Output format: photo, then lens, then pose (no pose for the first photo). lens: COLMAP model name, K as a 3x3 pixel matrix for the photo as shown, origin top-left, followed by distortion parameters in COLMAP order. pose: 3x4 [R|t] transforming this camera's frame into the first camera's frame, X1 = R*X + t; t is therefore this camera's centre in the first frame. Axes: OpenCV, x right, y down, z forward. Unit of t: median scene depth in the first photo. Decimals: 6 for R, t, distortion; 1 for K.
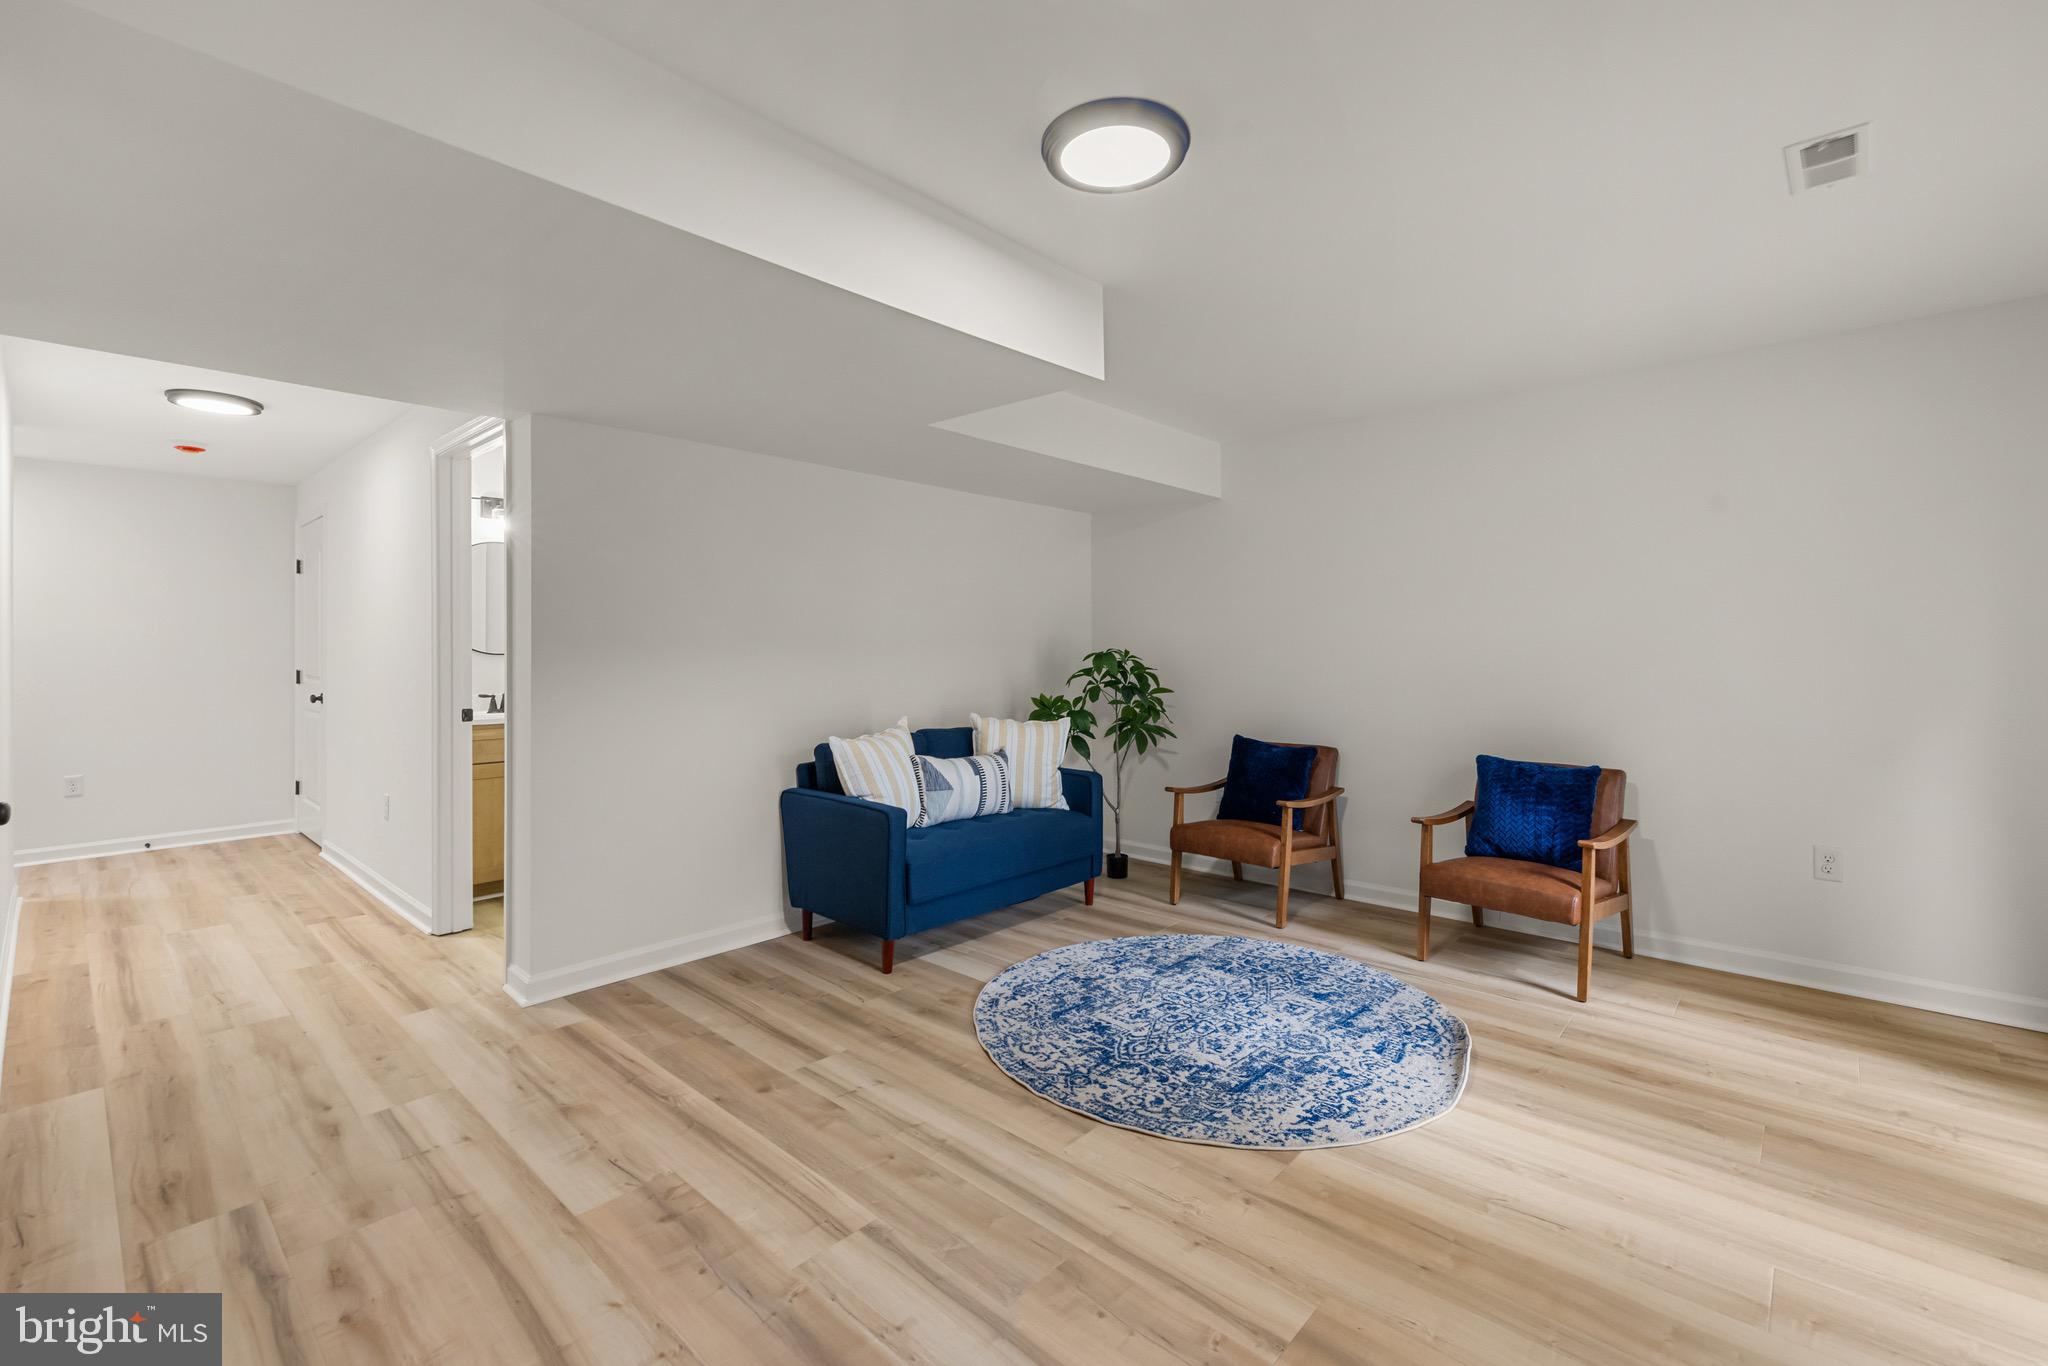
lens RADIAL K [[869.6, 0, 1027.9], [0, 869.6, 664.3], [0, 0, 1]] dist [-0.003225, 0.000575]
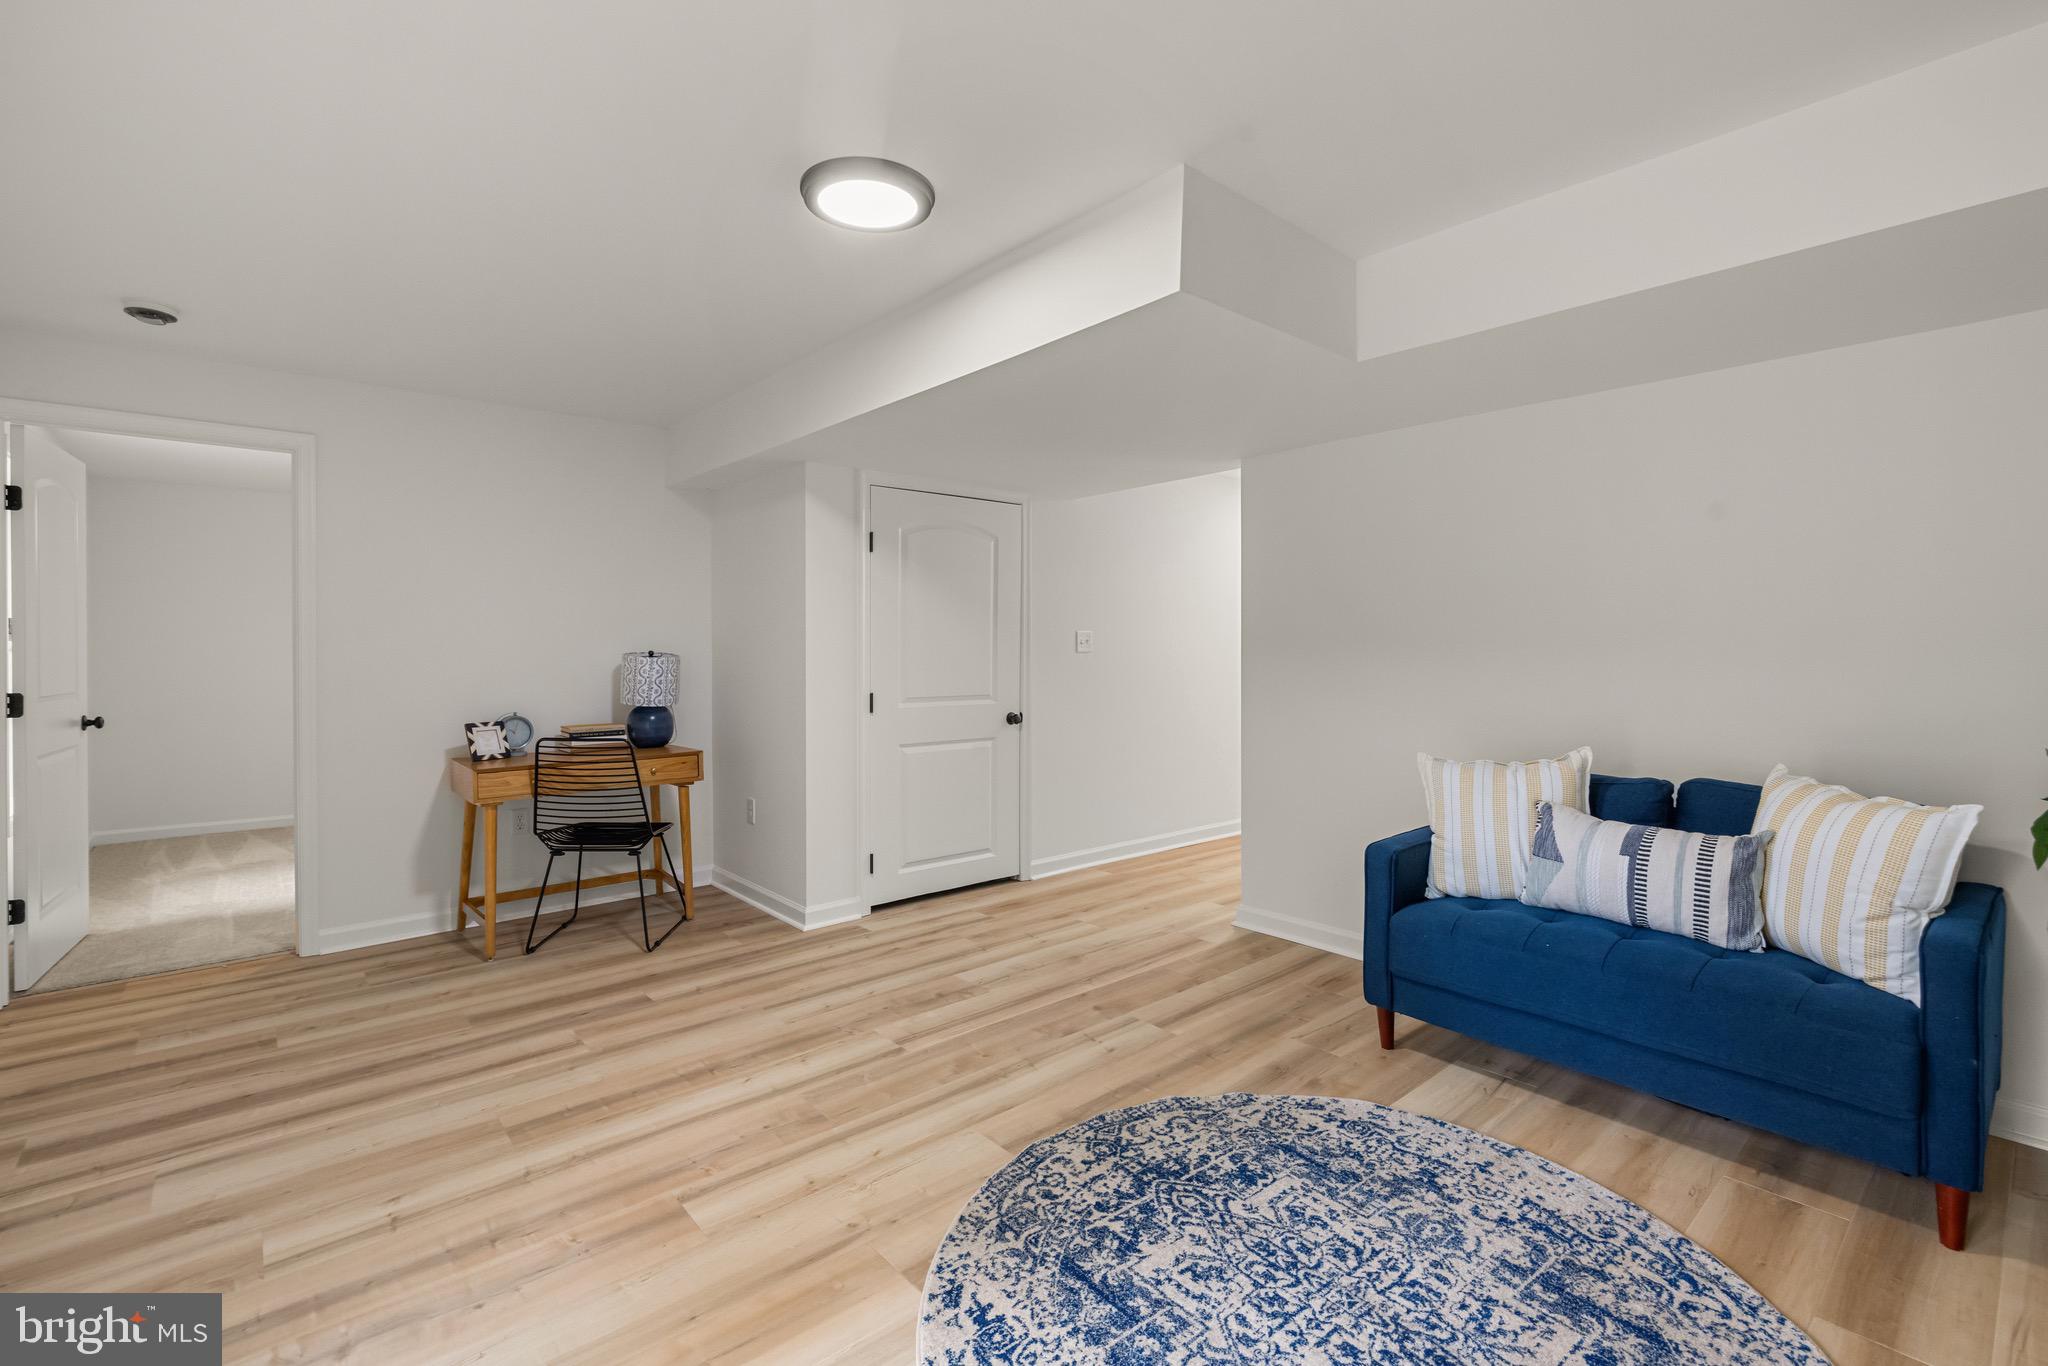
lens RADIAL K [[925.5, 0, 1031.7], [0, 925.5, 677.7], [0, 0, 1]] dist [-0.008034, 0.000383]
pose [[-0.116472, 0.034319, -0.992601, 0.843379], [-0.016200, 0.999204, 0.036448, -0.016723], [0.993062, 0.020326, -0.115823, 0.902011]]
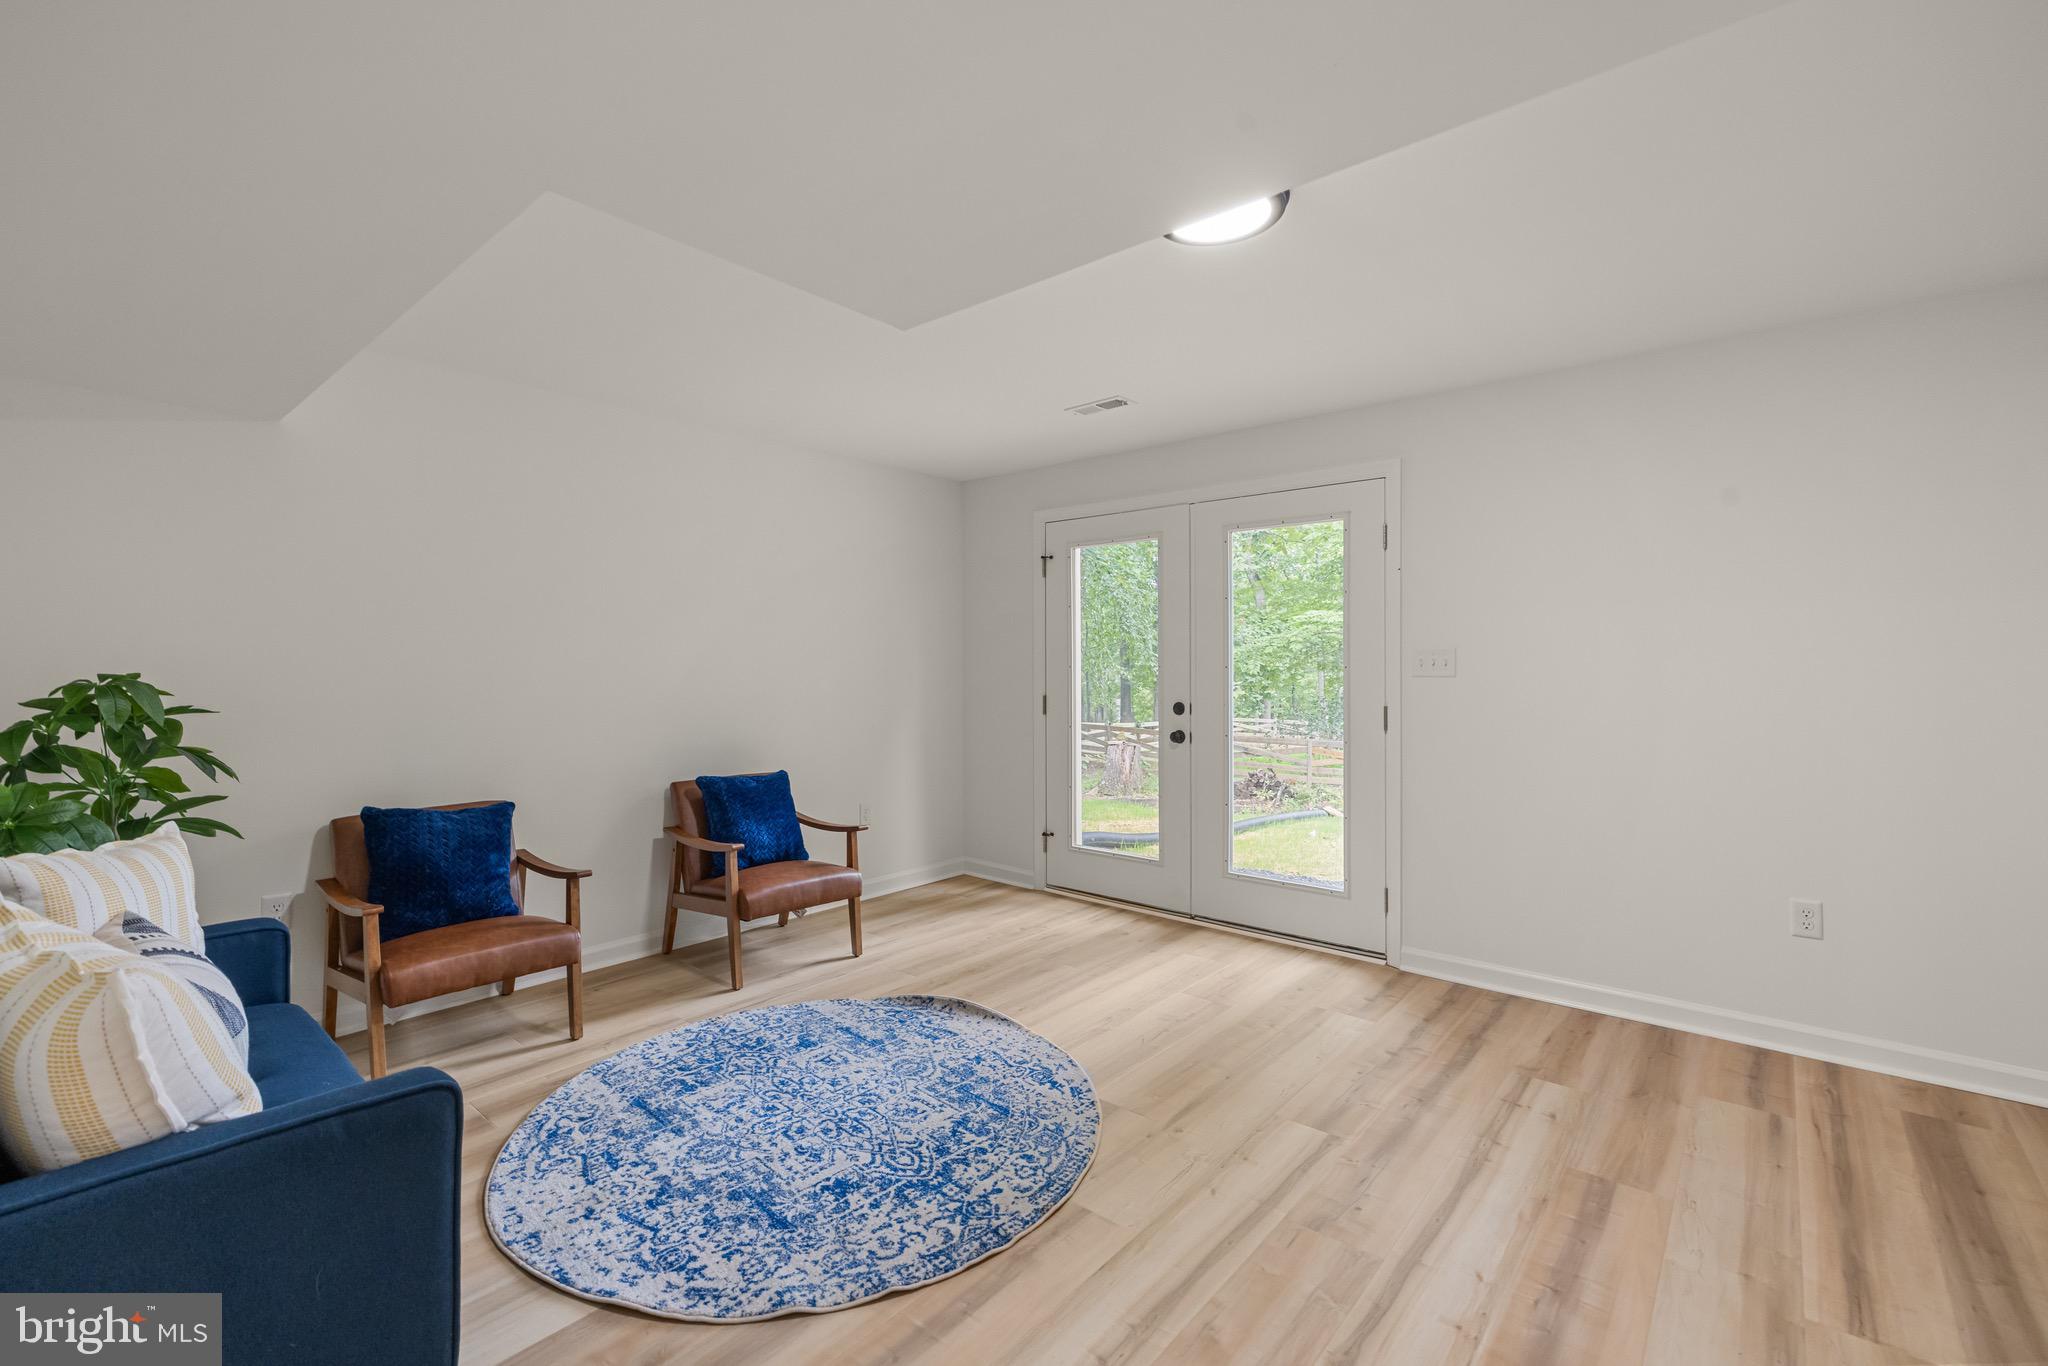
lens RADIAL K [[869.6, 0, 1019.8], [0, 869.6, 675.7], [0, 0, 1]] dist [-0.003225, 0.000575]
pose [[-0.016567, -0.007627, 0.999834, -0.651816], [0.020379, 0.999761, 0.007964, -0.017472], [-0.999655, 0.020507, -0.016407, 0.850196]]
